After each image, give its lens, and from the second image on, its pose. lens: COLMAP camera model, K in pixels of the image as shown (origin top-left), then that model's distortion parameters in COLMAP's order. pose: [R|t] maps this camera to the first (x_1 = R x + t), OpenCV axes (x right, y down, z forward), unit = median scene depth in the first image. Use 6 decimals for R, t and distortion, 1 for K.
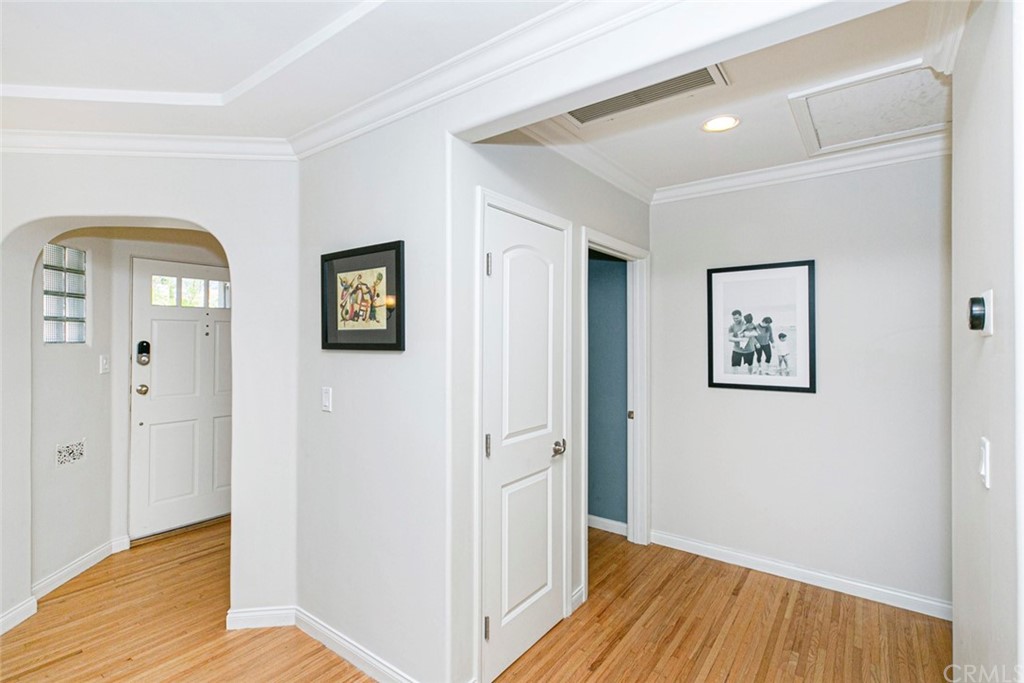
lens RADIAL K [[474.1, 0, 483.6], [0, 474.1, 336.3], [0, 0, 1]] dist [-0.004546, 0.003192]
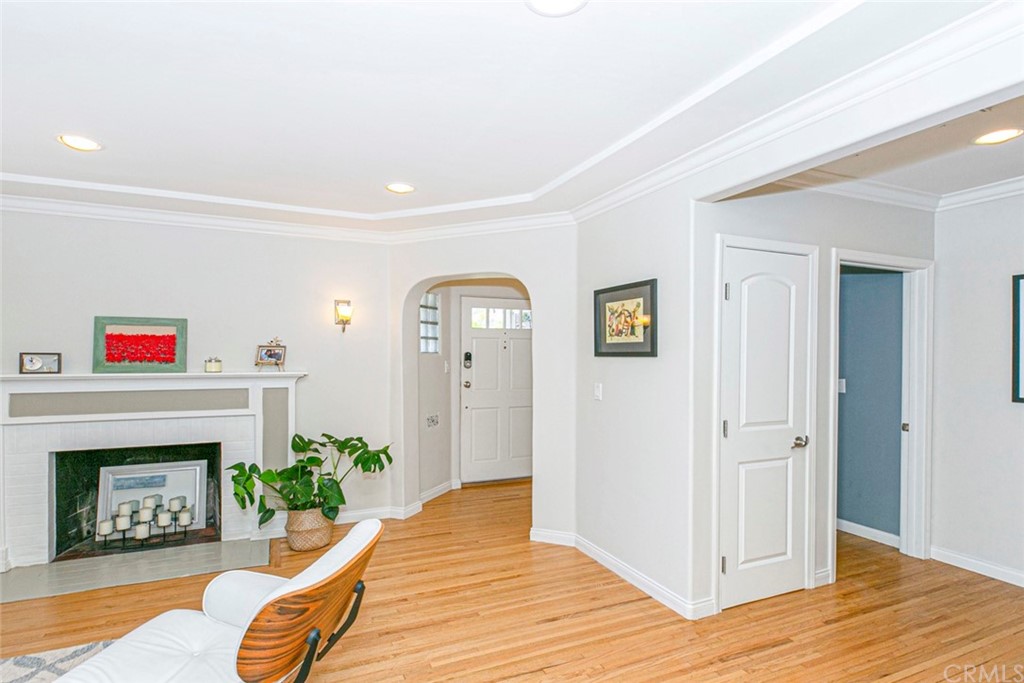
lens RADIAL K [[474.1, 0, 464.5], [0, 474.1, 364.0], [0, 0, 1]] dist [-0.004546, 0.003192]
pose [[0.877623, 0.013190, -0.479171, -0.005607], [0.000054, 0.999619, 0.027613, 0.007277], [0.479352, -0.024260, 0.877287, -0.371376]]
